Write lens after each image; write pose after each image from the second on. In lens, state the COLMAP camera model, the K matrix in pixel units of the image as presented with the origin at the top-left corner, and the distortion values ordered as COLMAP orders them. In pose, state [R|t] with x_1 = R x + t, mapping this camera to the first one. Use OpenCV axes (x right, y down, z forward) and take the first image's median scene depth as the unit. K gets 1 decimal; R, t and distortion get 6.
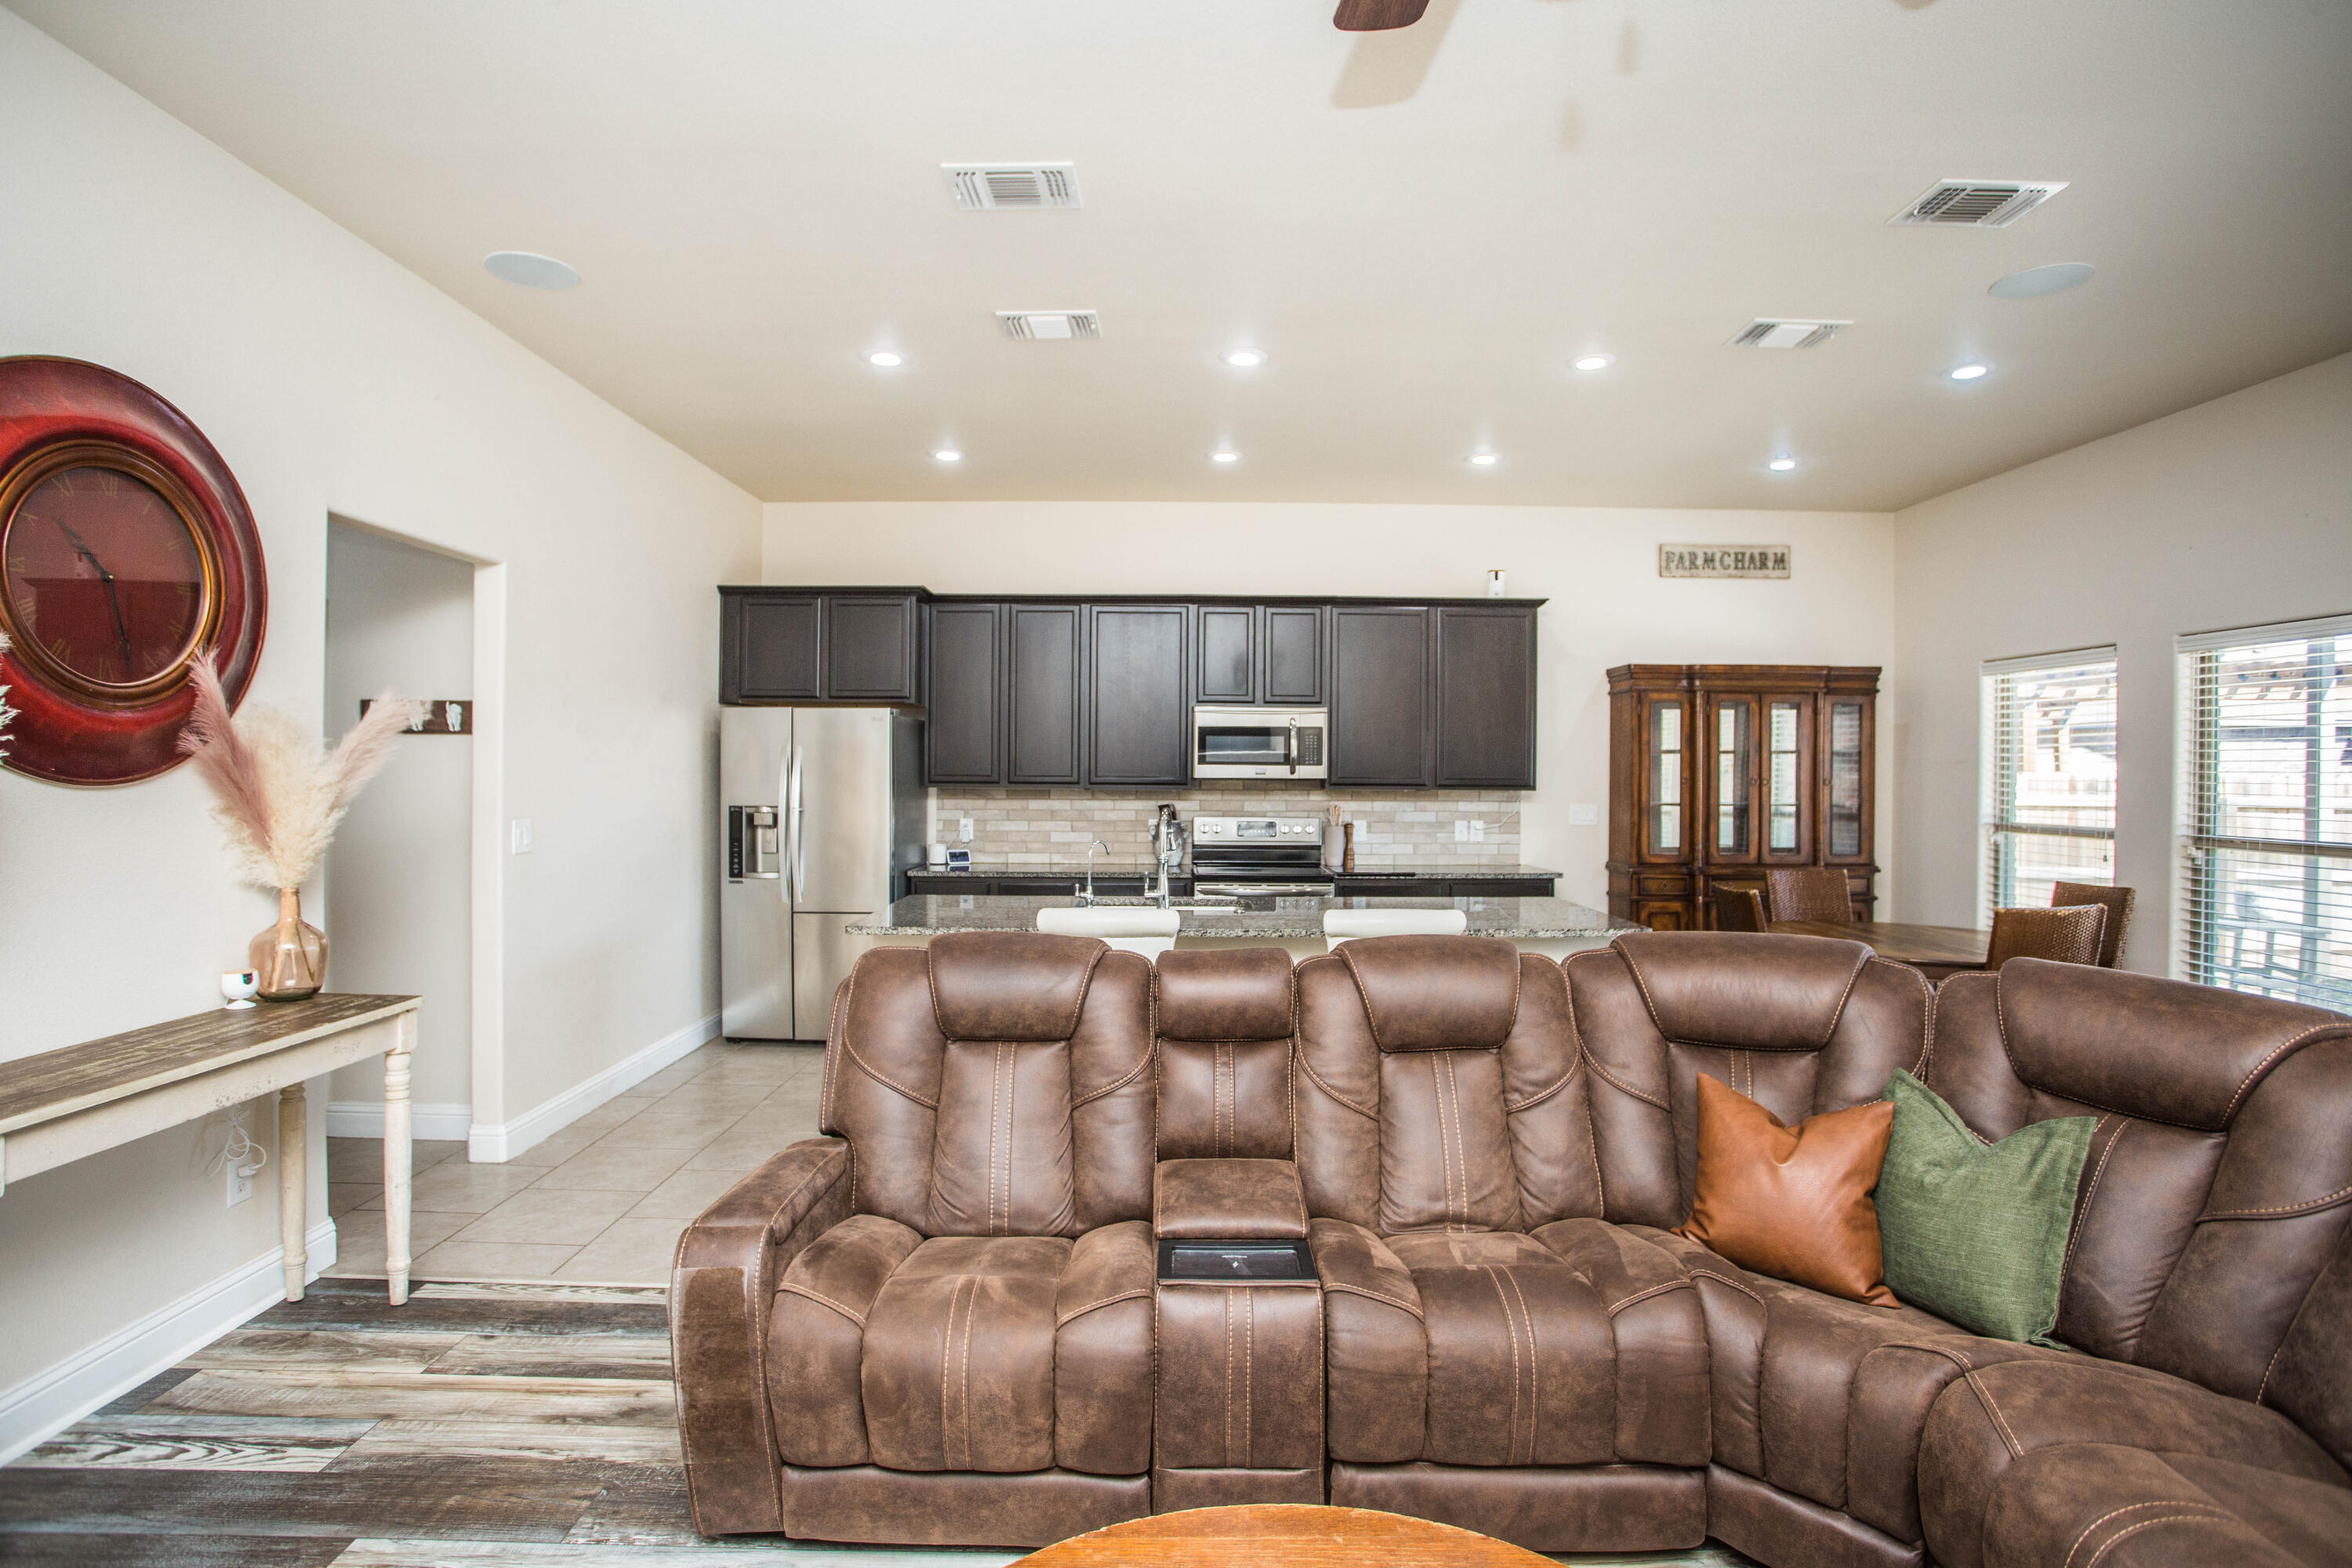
lens RADIAL K [[1152.3, 0, 1167.7], [0, 1152.3, 774.7], [0, 0, 1]] dist [-0.076337, 0.029928]
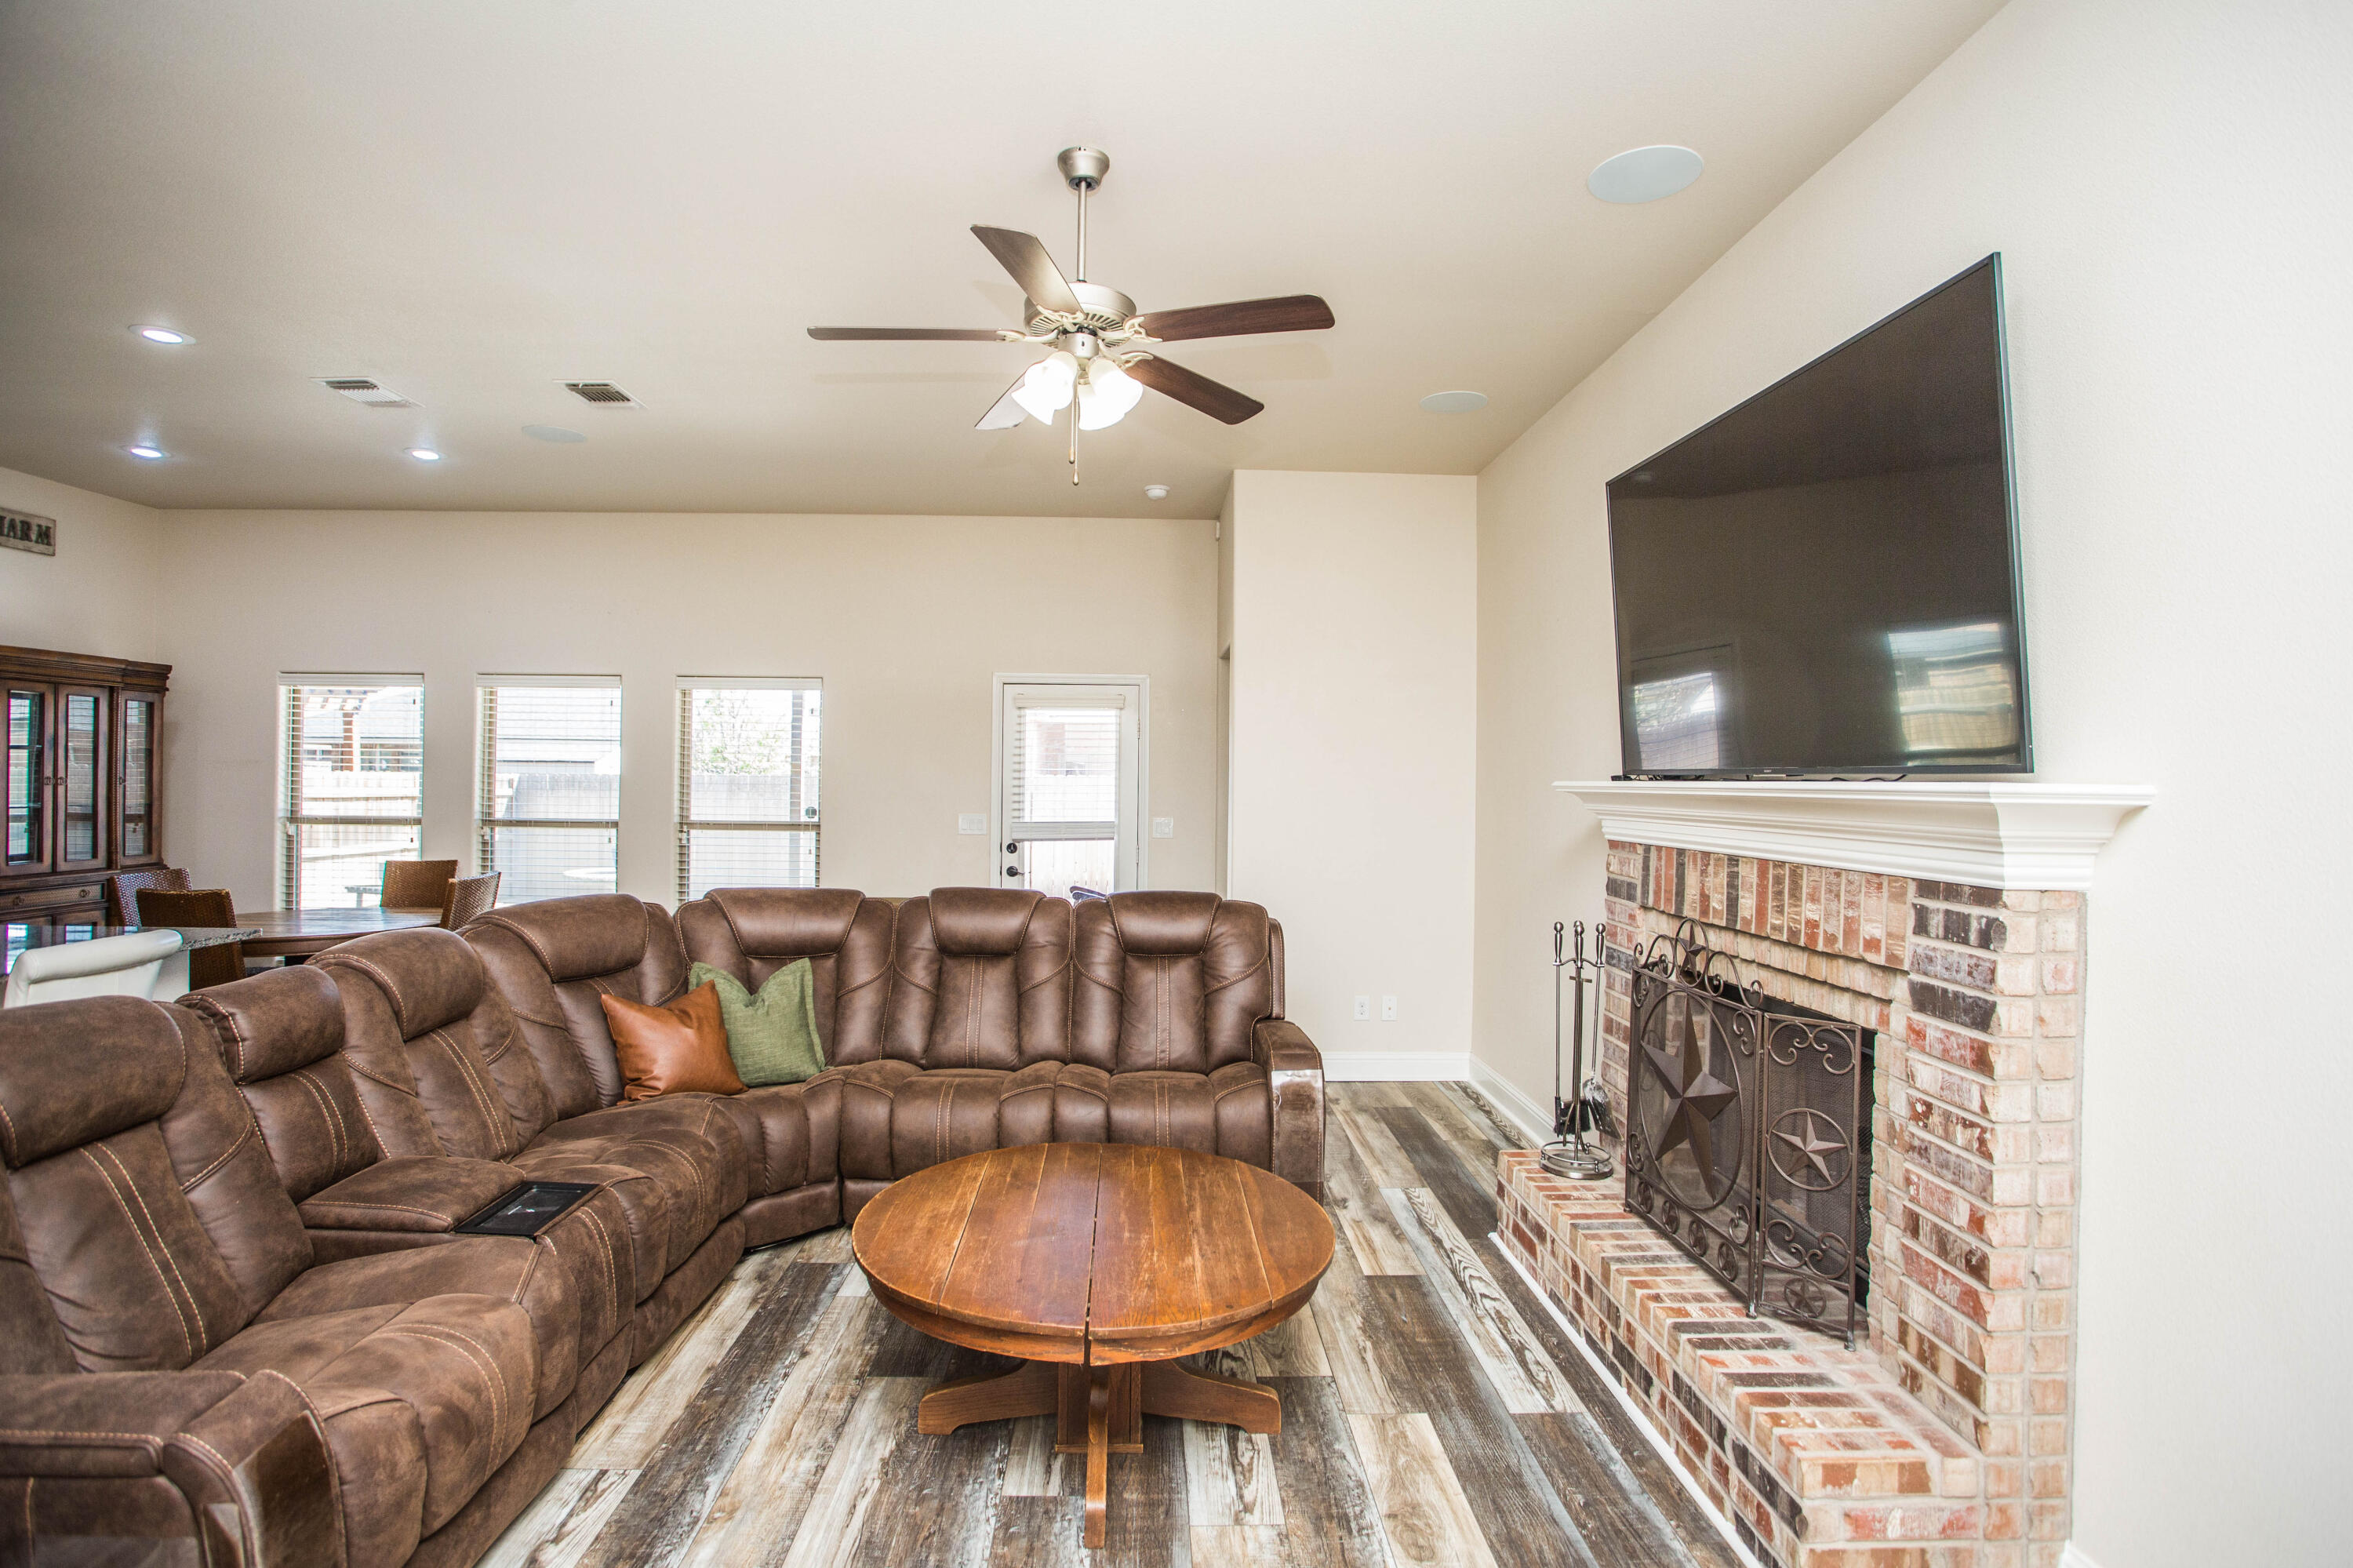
lens RADIAL K [[1145.3, 0, 1178.0], [0, 1145.3, 769.7], [0, 0, 1]] dist [-0.077714, 0.031125]
pose [[-0.033846, 0.002417, 0.999424, -0.375503], [-0.008226, 0.999963, -0.002697, -0.007665], [-0.999393, -0.008312, -0.033825, 0.130124]]
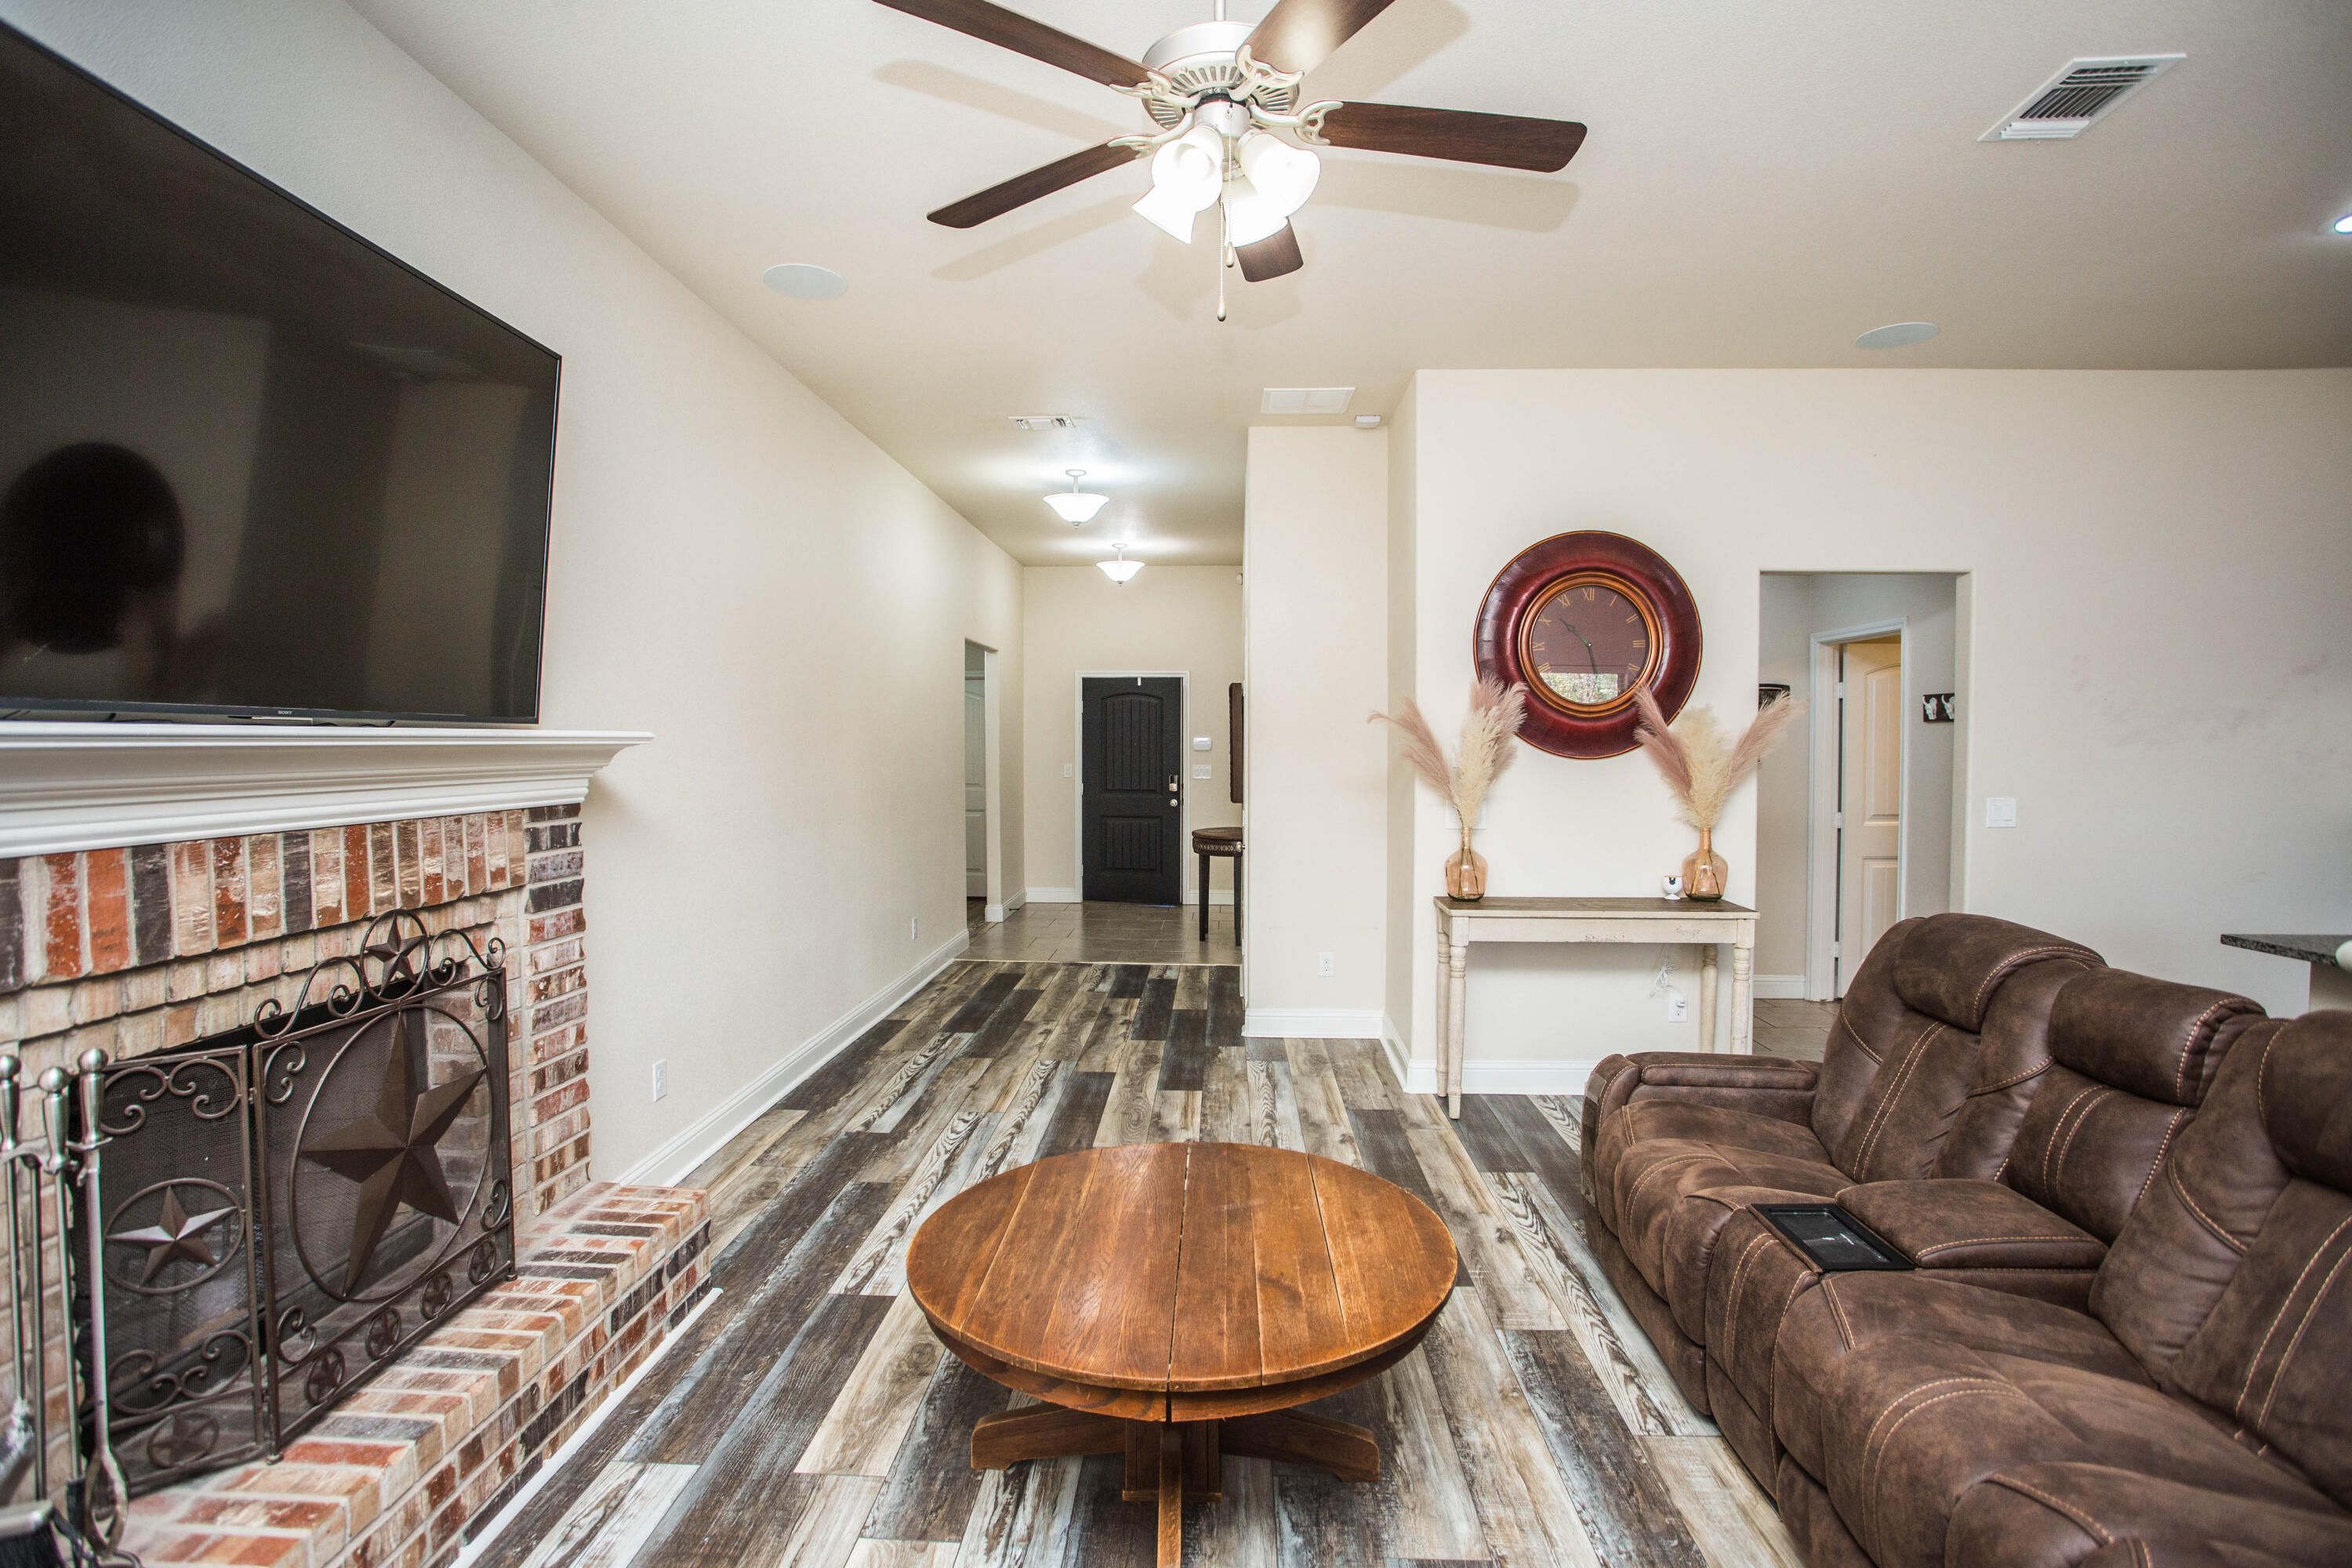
lens RADIAL K [[1137.1, 0, 1169.3], [0, 1137.1, 771.9], [0, 0, 1]] dist [-0.072644, 0.027924]
pose [[-0.052827, 0.020889, -0.998385, 0.366042], [-0.007131, 0.999748, 0.021295, -0.001460], [0.998578, 0.008244, -0.052665, 0.157277]]
